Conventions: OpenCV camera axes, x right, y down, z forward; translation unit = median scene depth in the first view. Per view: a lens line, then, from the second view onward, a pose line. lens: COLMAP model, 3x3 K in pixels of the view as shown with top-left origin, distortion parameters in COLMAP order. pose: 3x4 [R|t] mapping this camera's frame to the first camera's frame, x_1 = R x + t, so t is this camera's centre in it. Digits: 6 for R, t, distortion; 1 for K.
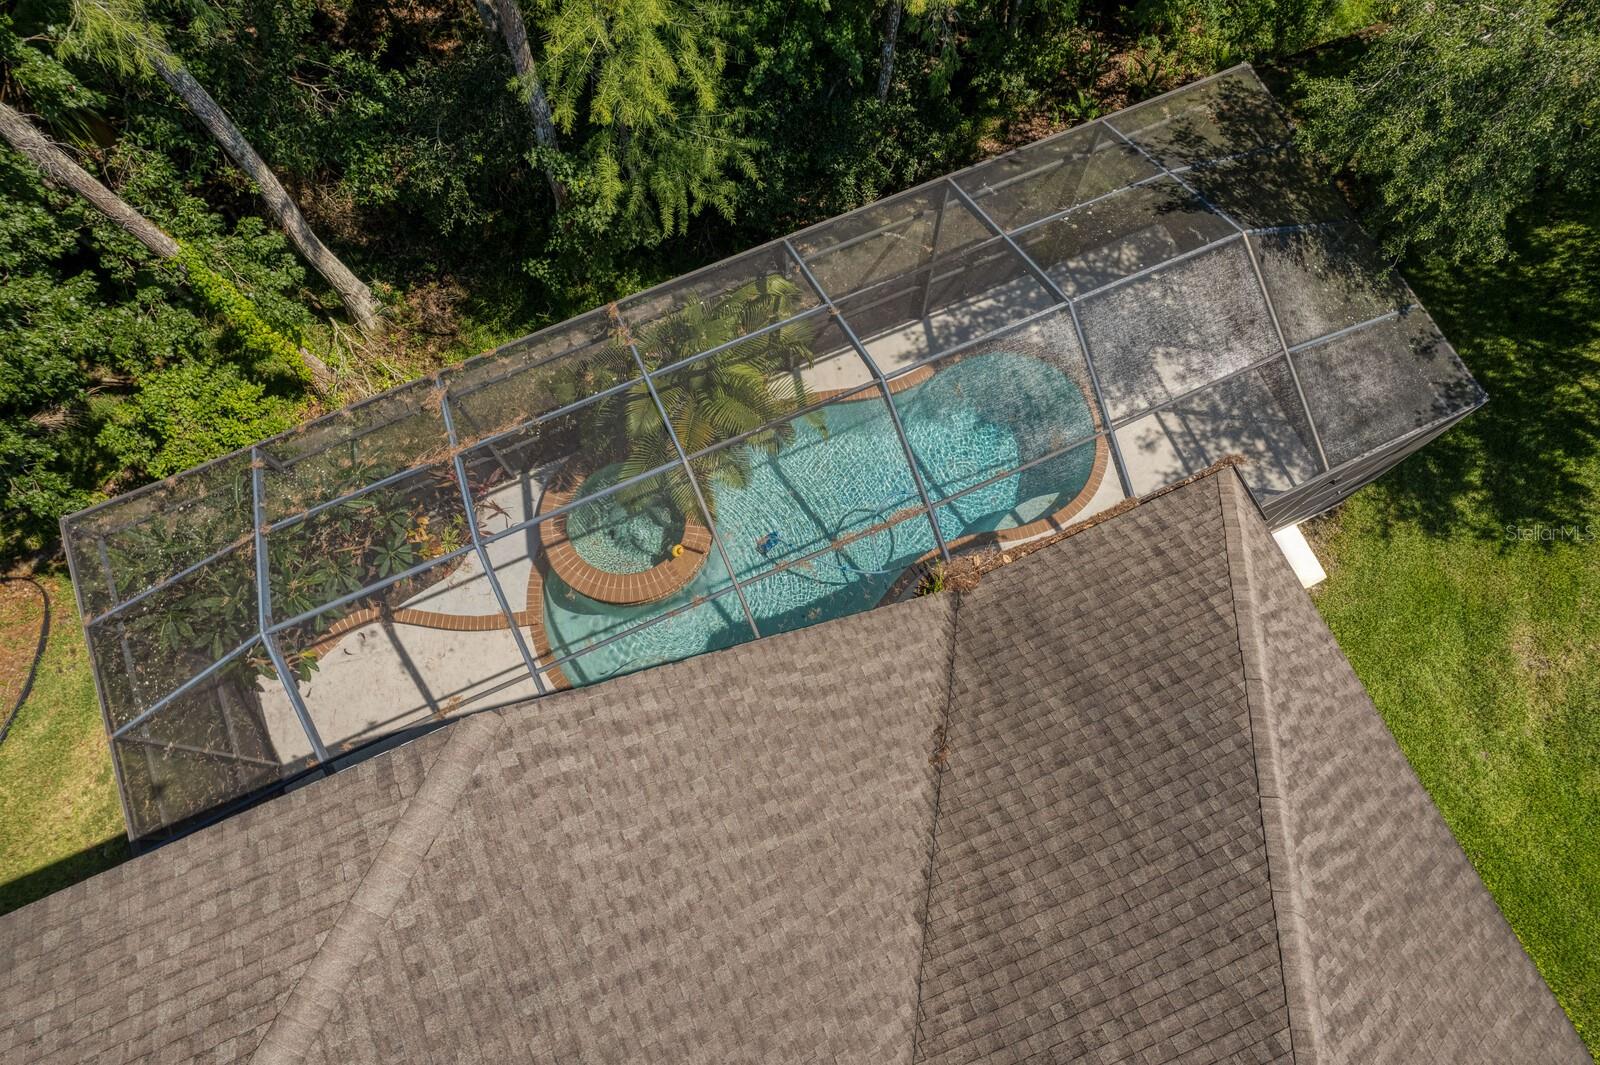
lens RADIAL K [[1021.6, 0, 806.1], [0, 1021.6, 533.5], [0, 0, 1]] dist [-0.078733, 0.072492]
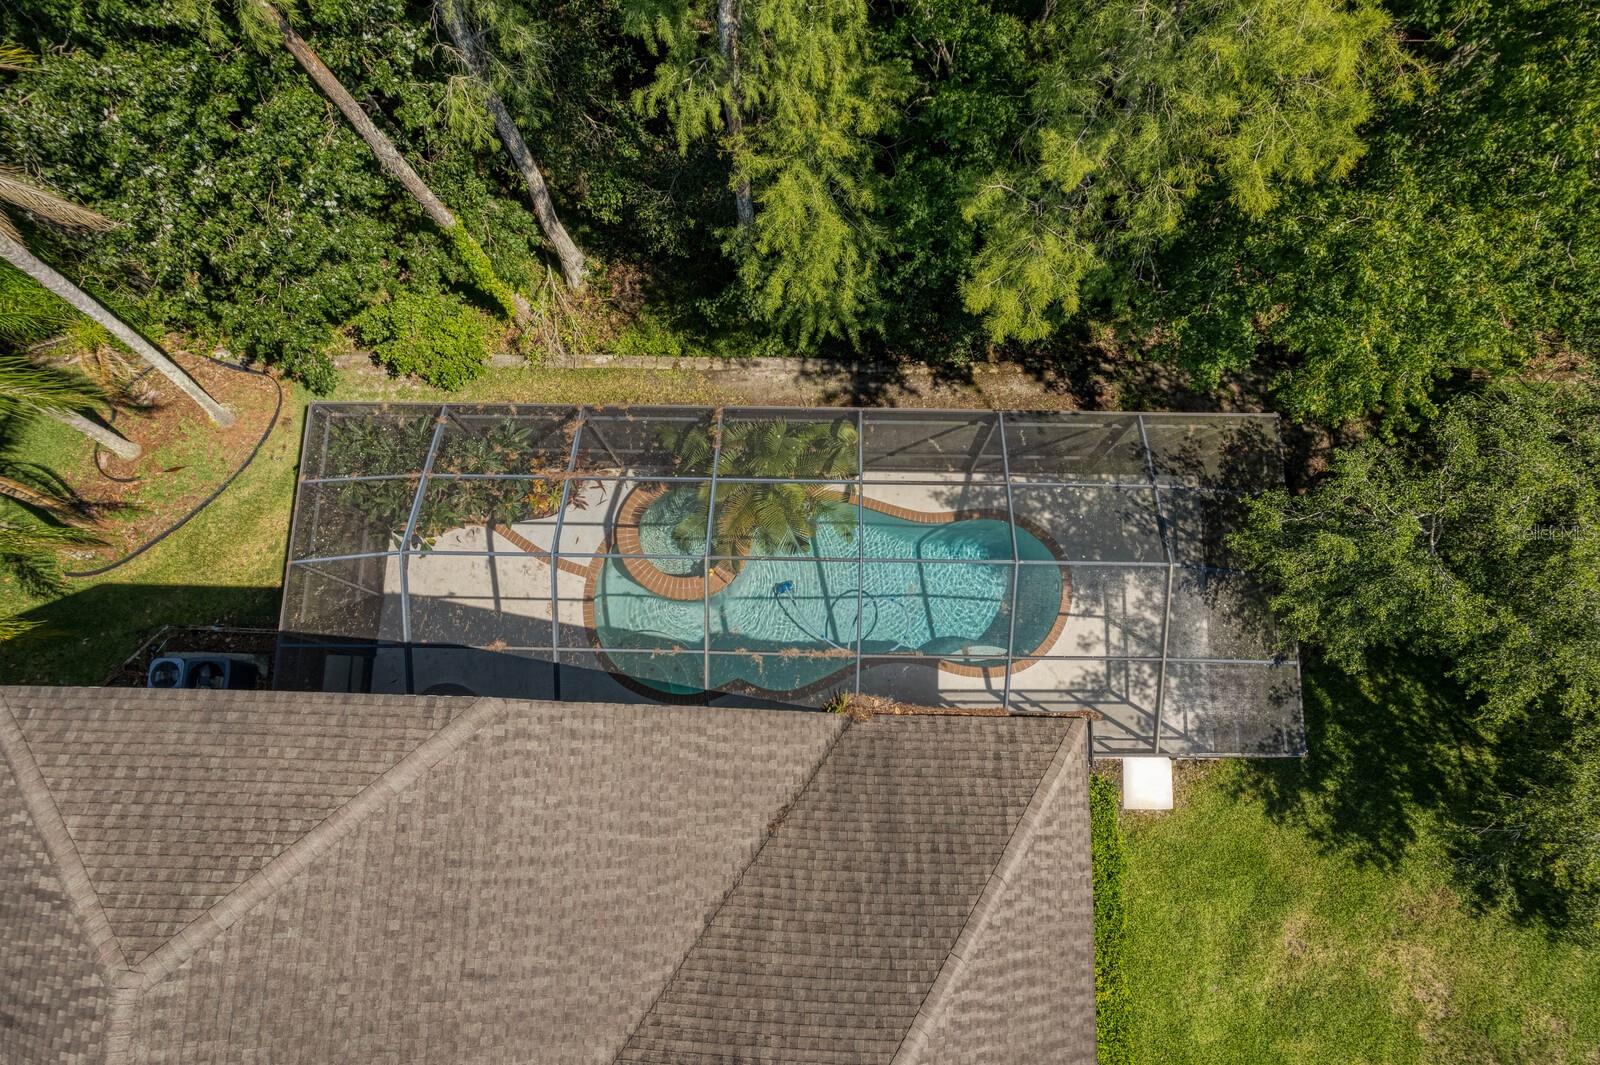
lens RADIAL K [[1021.6, 0, 806.1], [0, 1021.6, 533.5], [0, 0, 1]] dist [-0.078733, 0.072492]
pose [[0.905625, 0.412361, -0.099000, 0.137662], [-0.400431, 0.908364, 0.120544, -0.342288], [0.139636, -0.069525, 0.987759, -0.389644]]
